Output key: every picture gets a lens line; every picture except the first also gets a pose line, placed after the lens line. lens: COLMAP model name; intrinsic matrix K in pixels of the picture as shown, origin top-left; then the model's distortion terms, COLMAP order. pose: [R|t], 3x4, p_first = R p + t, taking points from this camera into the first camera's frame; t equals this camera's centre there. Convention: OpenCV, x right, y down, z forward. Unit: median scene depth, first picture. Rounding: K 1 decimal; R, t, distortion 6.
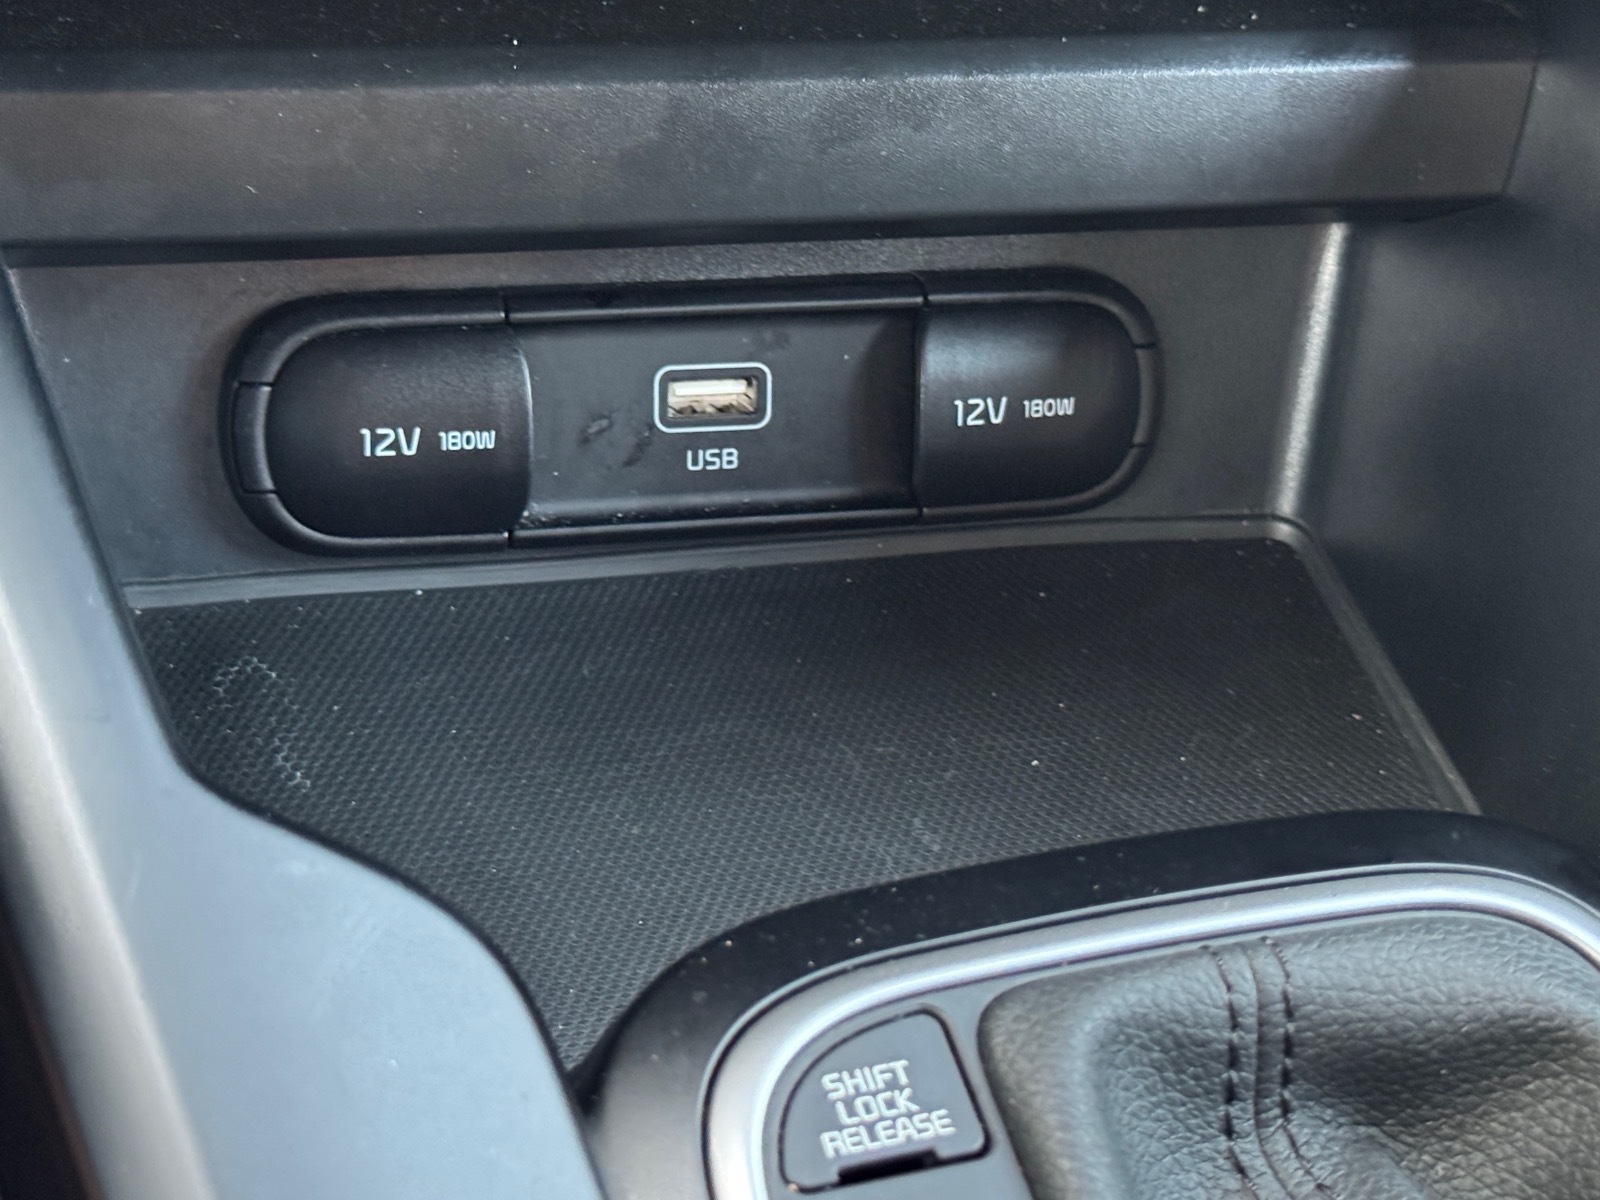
lens RADIAL K [[3026.3, 0, 800.3], [0, 3026.3, 597.5], [0, 0, 1]] dist [0.129926, 0.000000]
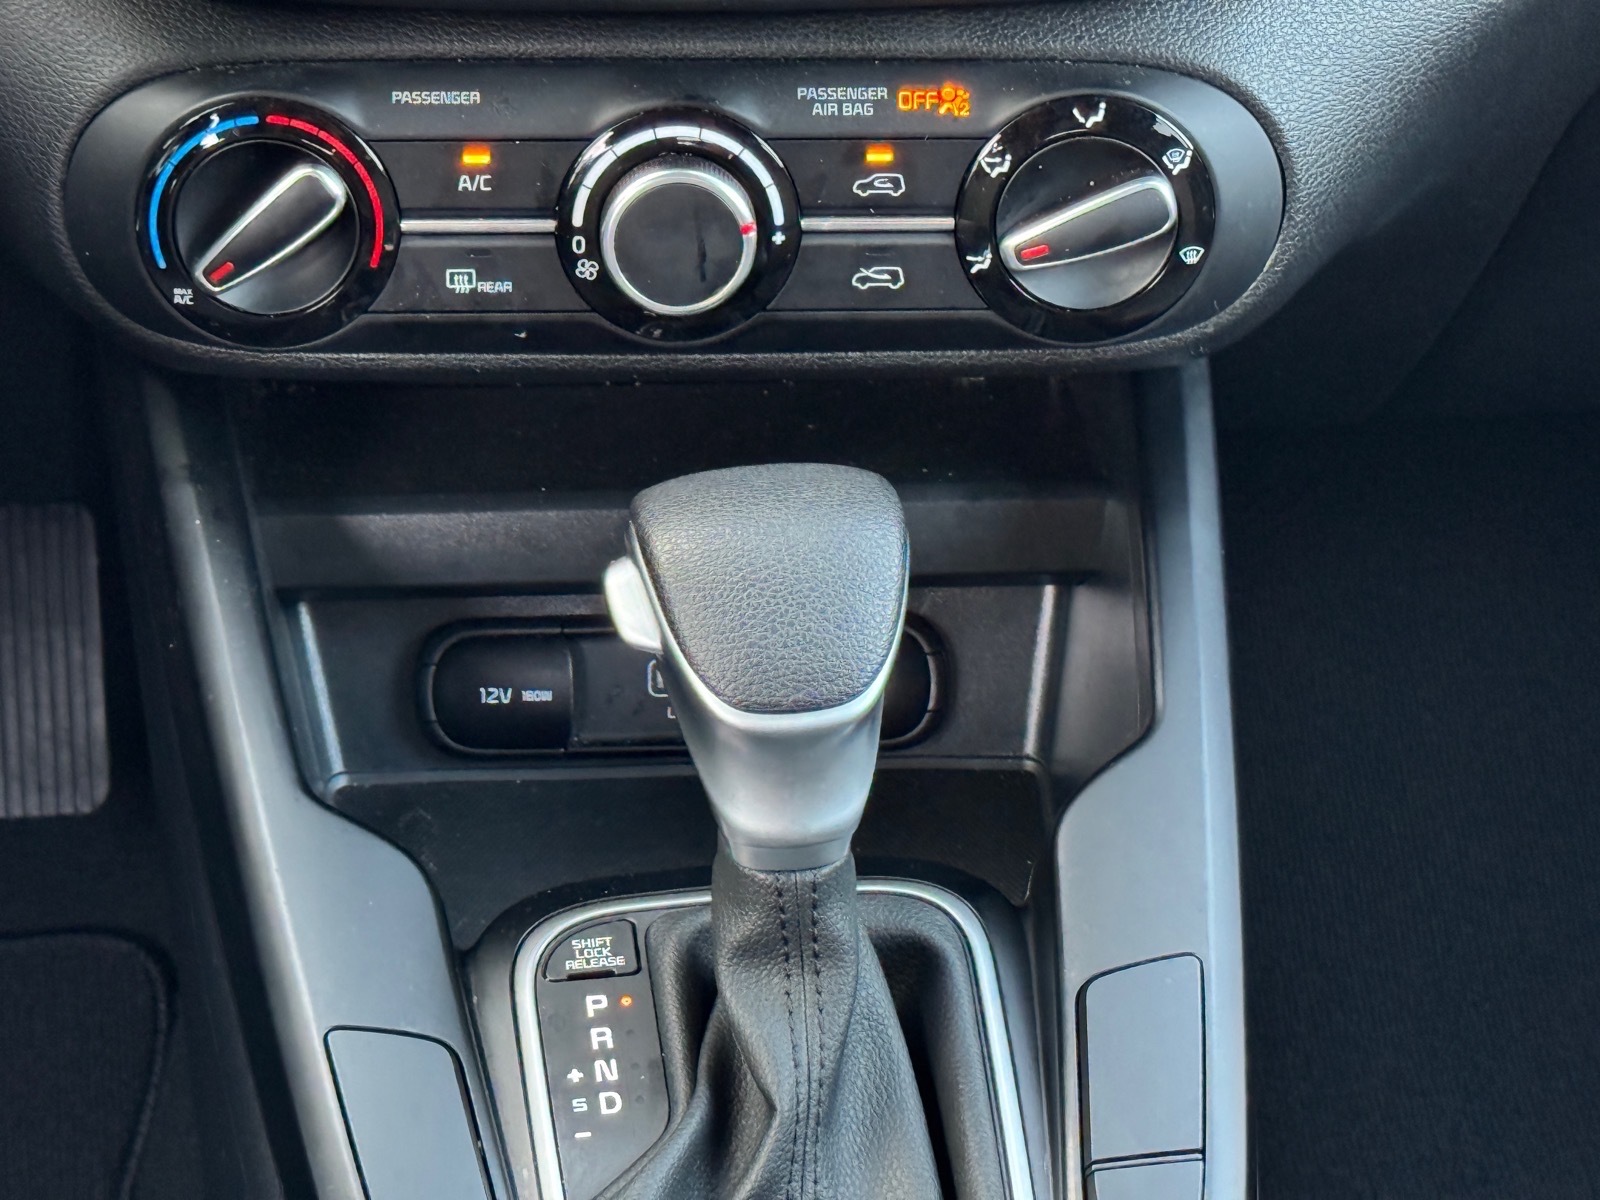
lens RADIAL K [[4358.2, 0, 796.2], [0, 4358.2, 596.5], [0, 0, 1]] dist [0.139086, 0.000000]
pose [[0.975289, 0.008782, -0.220758, 0.634855], [-0.036196, 0.992060, -0.120445, 0.203889], [0.217947, 0.125459, 0.967863, -1.558795]]
